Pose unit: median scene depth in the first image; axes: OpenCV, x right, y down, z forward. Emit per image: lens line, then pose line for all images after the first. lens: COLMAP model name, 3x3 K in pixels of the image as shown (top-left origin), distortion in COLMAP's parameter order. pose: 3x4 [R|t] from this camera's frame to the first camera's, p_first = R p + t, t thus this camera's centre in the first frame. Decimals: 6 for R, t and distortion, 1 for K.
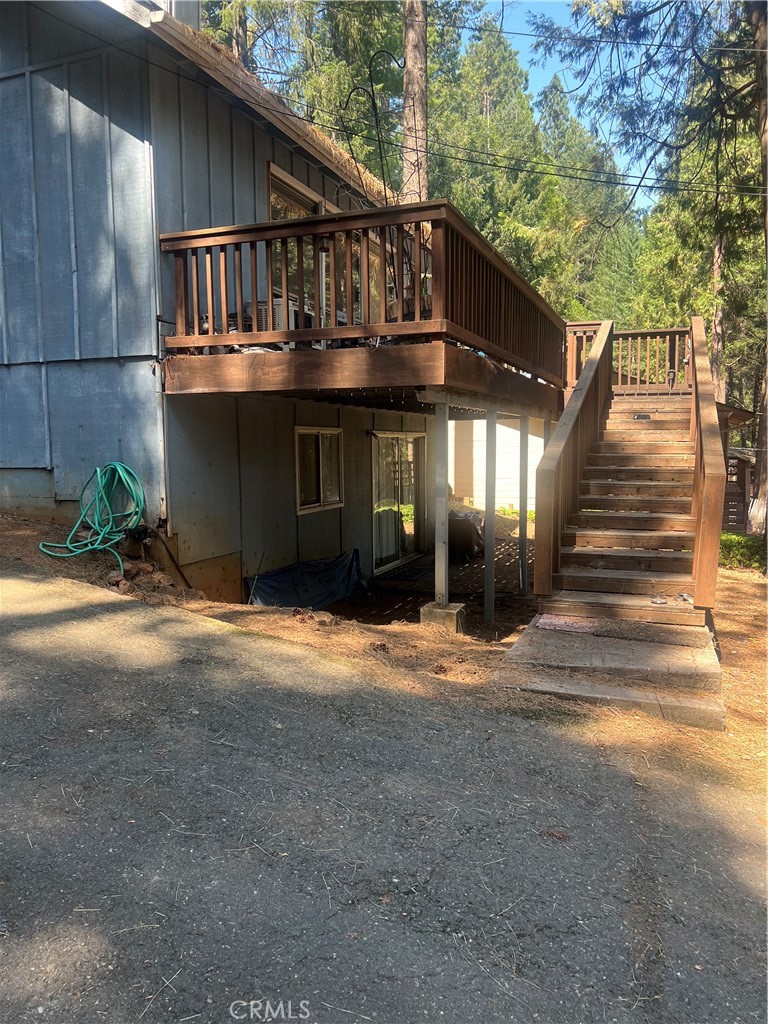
lens RADIAL K [[774.3, 0, 384.8], [0, 774.3, 515.7], [0, 0, 1]] dist [0.031533, -0.007642]
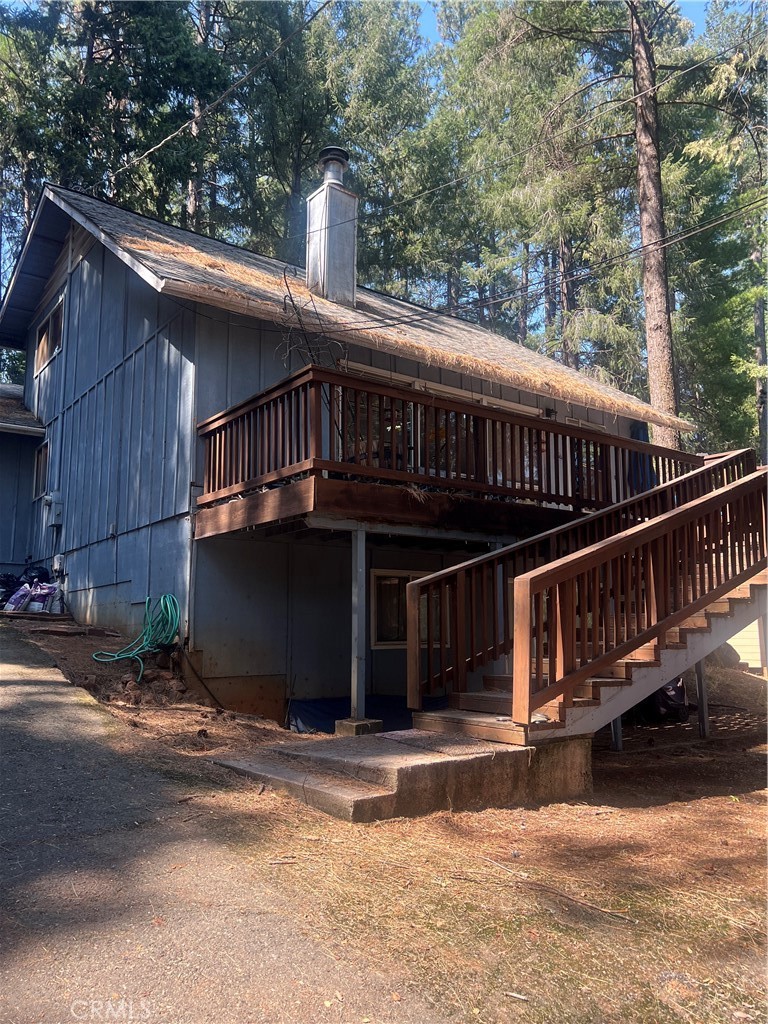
lens RADIAL K [[774.3, 0, 390.4], [0, 774.3, 519.3], [0, 0, 1]] dist [0.031533, -0.007642]
pose [[0.853448, -0.074541, -0.515820, 0.675748], [-0.046764, 0.974775, -0.218237, 0.078399], [0.519076, 0.210376, 0.828434, 0.091504]]
